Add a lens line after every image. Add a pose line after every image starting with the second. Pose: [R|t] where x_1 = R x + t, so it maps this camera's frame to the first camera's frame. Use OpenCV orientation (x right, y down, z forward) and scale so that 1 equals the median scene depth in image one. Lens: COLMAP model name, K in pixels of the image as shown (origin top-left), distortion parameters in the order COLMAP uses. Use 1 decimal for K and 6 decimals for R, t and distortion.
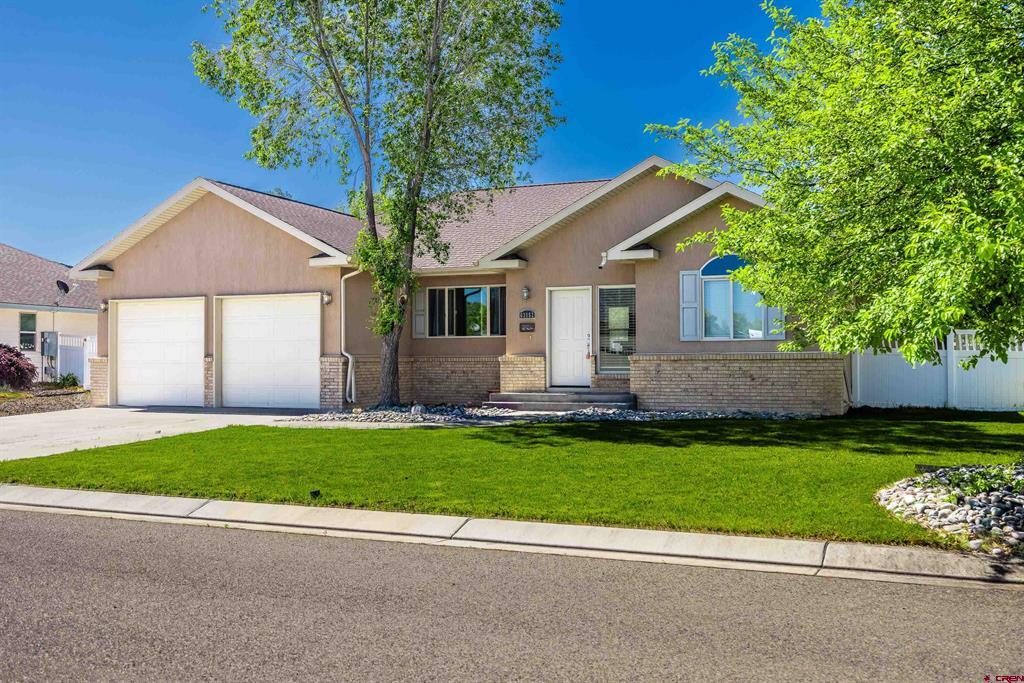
lens RADIAL K [[977.6, 0, 504.9], [0, 977.6, 347.5], [0, 0, 1]] dist [0.003246, 0.000000]
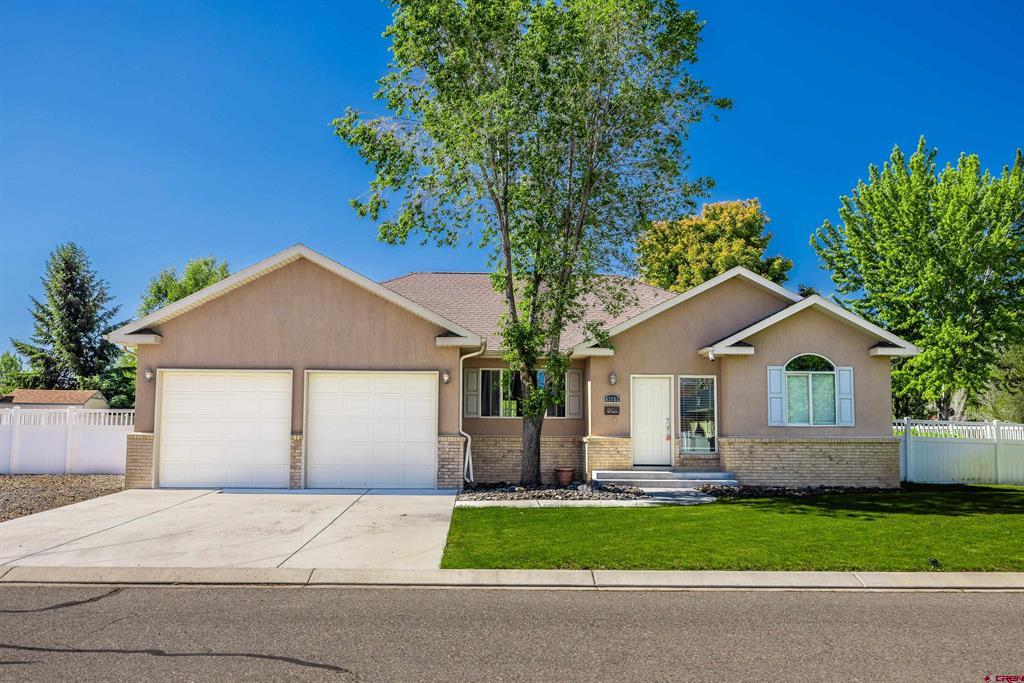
lens RADIAL K [[977.6, 0, 504.3], [0, 977.6, 337.6], [0, 0, 1]] dist [0.003246, 0.000000]
pose [[0.905251, 0.051987, 0.421685, -0.551631], [-0.015747, 0.995909, -0.088975, -0.002733], [-0.424586, 0.073905, 0.902366, 0.067530]]
